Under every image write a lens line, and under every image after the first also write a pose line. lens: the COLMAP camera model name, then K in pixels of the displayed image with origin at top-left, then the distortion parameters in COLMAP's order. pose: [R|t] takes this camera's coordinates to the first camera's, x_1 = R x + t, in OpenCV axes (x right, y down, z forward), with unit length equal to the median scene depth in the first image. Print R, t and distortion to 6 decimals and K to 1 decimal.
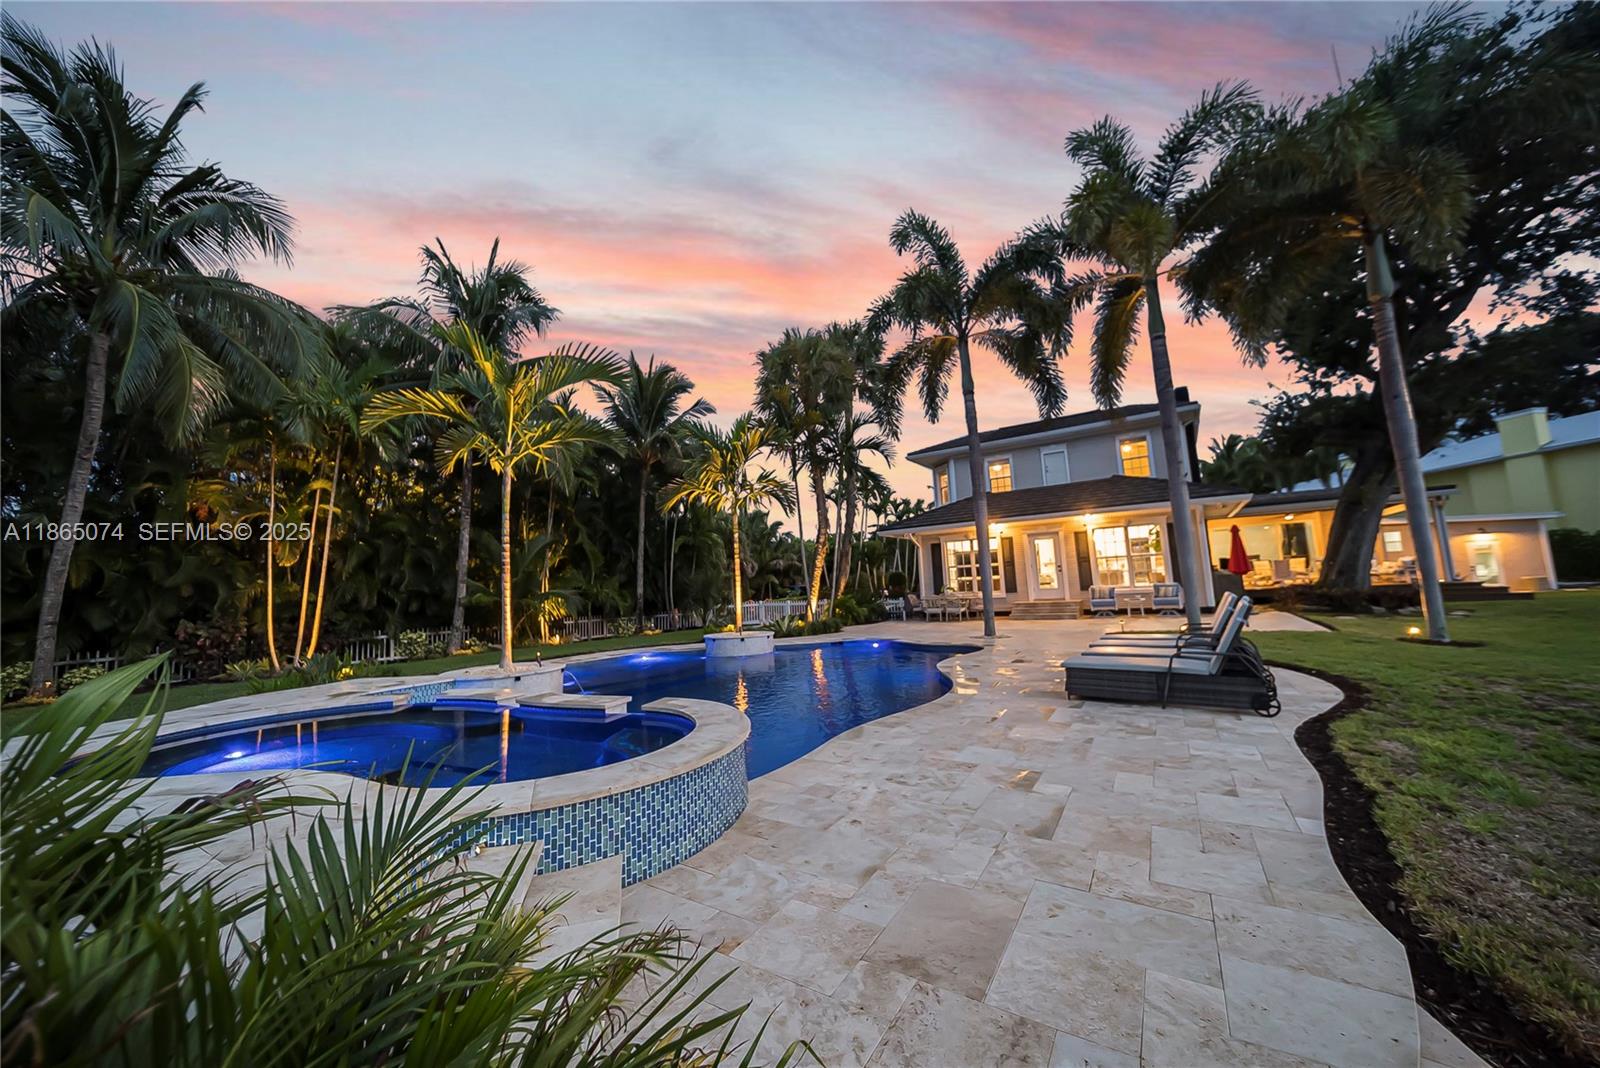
lens RADIAL K [[573.1, 0, 800.6], [0, 573.1, 517.2], [0, 0, 1]] dist [-0.000386, -0.000046]
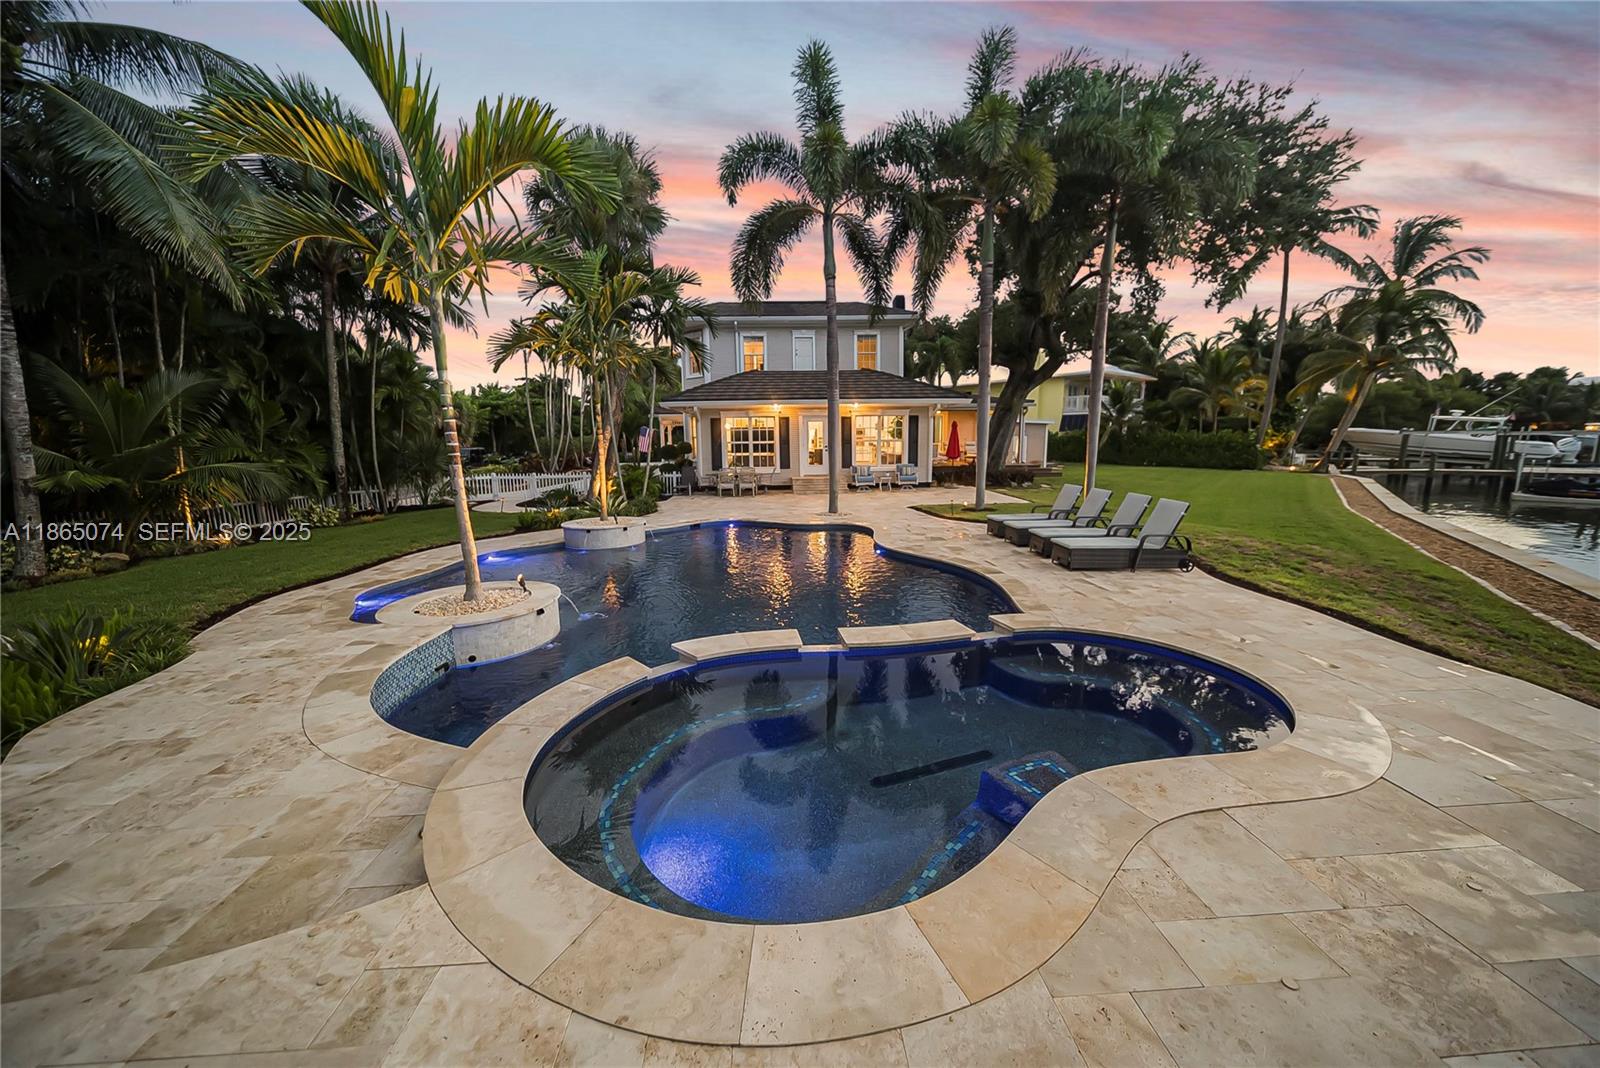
lens RADIAL K [[568.7, 0, 796.0], [0, 568.7, 530.0], [0, 0, 1]] dist [-0.000949, -0.000208]
pose [[0.807505, -0.058642, 0.586939, -0.256441], [-0.096456, 0.968524, 0.229471, -0.006858], [-0.581921, -0.241912, 0.776432, 0.107436]]
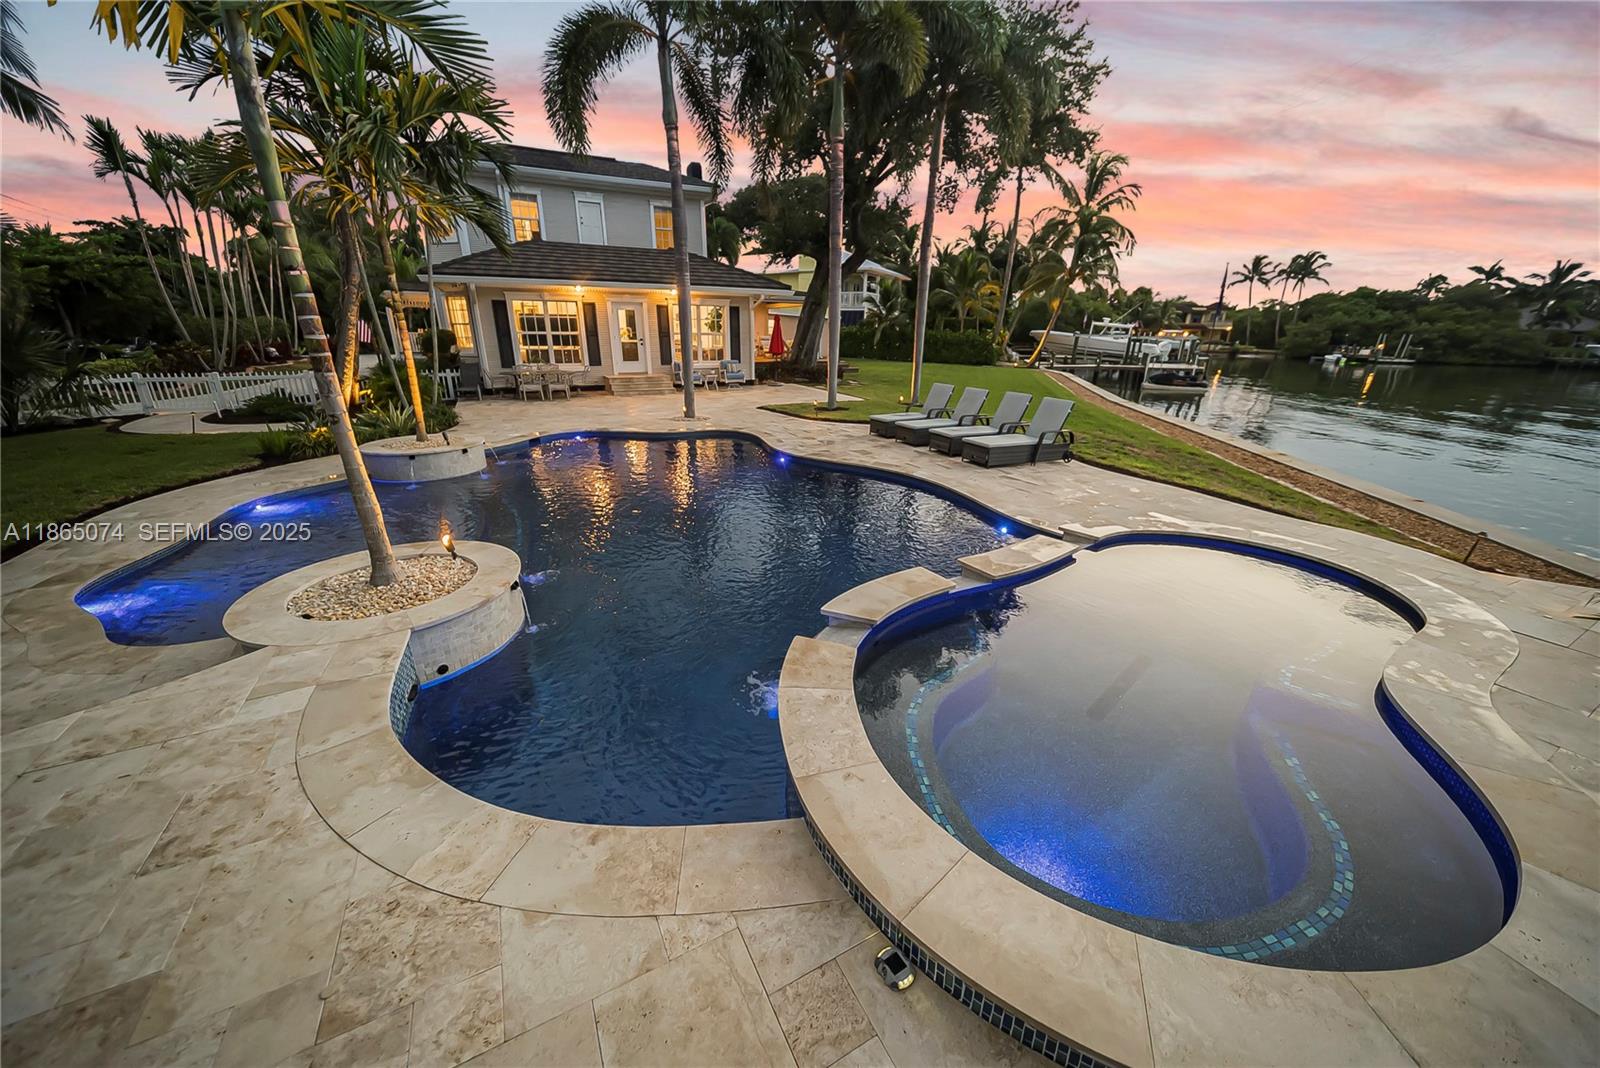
lens RADIAL K [[568.7, 0, 796.0], [0, 568.7, 530.0], [0, 0, 1]] dist [-0.000949, -0.000208]
pose [[0.497417, -0.239624, 0.833761, -0.309659], [-0.140495, 0.926155, 0.349997, 0.007279], [-0.856059, -0.291234, 0.427019, 0.226641]]
